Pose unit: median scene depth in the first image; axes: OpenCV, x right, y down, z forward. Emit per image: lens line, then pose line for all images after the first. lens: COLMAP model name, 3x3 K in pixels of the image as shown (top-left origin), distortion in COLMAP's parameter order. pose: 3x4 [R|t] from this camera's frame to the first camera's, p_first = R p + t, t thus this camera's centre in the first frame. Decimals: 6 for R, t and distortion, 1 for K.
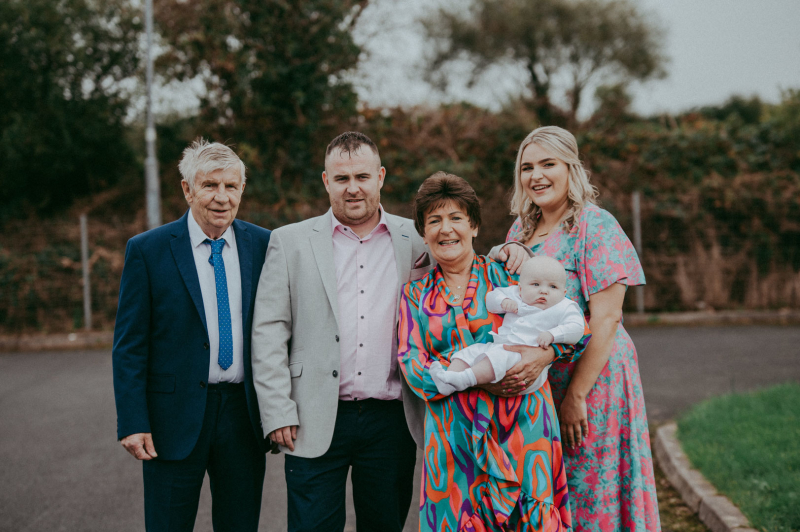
lens RADIAL K [[2540.2, 0, 400.0], [0, 2540.2, 266.0], [0, 0, 1]] dist [0.219297, 0.703078]
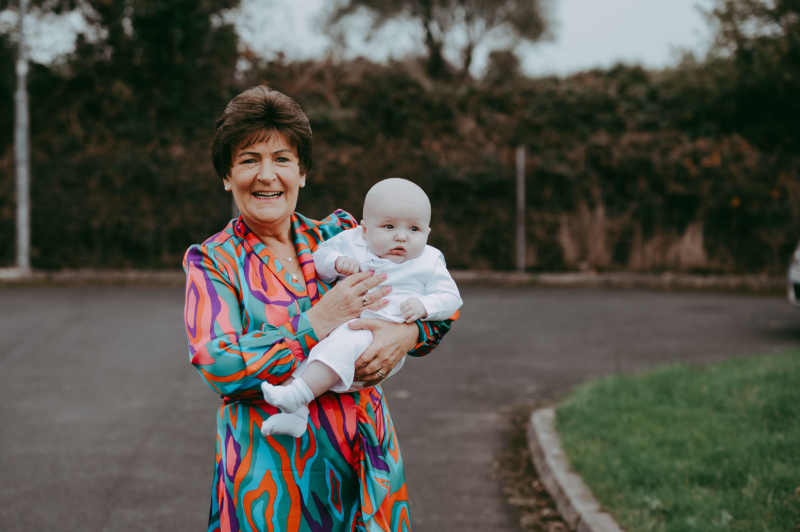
lens RADIAL K [[2301.3, 0, 400.0], [0, 2301.3, 266.0], [0, 0, 1]] dist [-0.127558, -1.194567]
pose [[0.998455, 0.037915, 0.040630, 0.012678], [-0.038868, 0.998981, 0.022928, -0.001991], [-0.039719, -0.024472, 0.998911, 0.125335]]
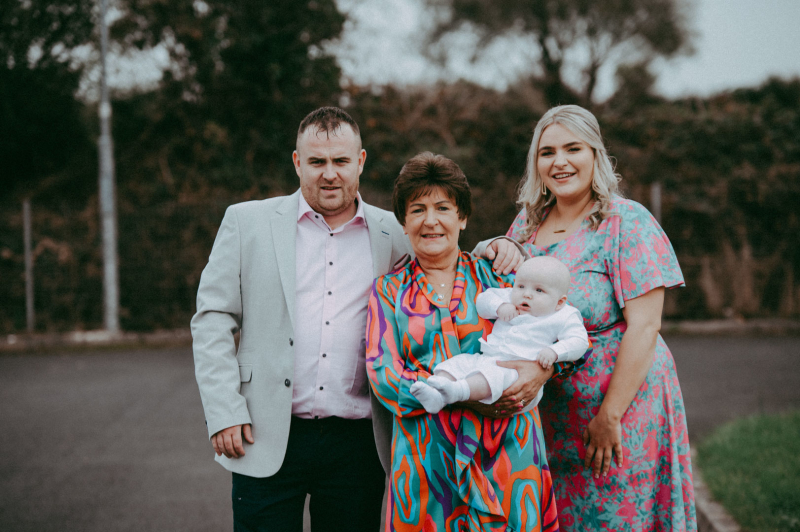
lens RADIAL K [[2849.5, 0, 400.0], [0, 2849.5, 266.0], [0, 0, 1]] dist [0.465872, -0.218218]
pose [[0.999905, 0.013691, 0.001746, 0.002800], [-0.013692, 0.999906, 0.000649, 0.000127], [-0.001737, -0.000673, 0.999998, 0.011230]]
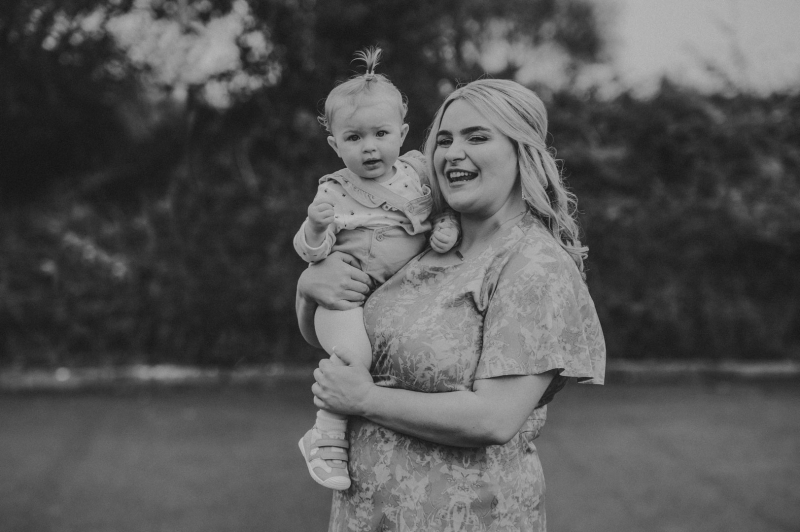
lens RADIAL K [[2540.2, 0, 400.0], [0, 2540.2, 266.0], [0, 0, 1]] dist [0.219297, 0.703078]
pose [[0.994351, 0.029673, 0.101908, -0.106851], [-0.029868, 0.999554, 0.000396, -0.005288], [-0.101851, -0.003438, 0.994794, 0.282385]]
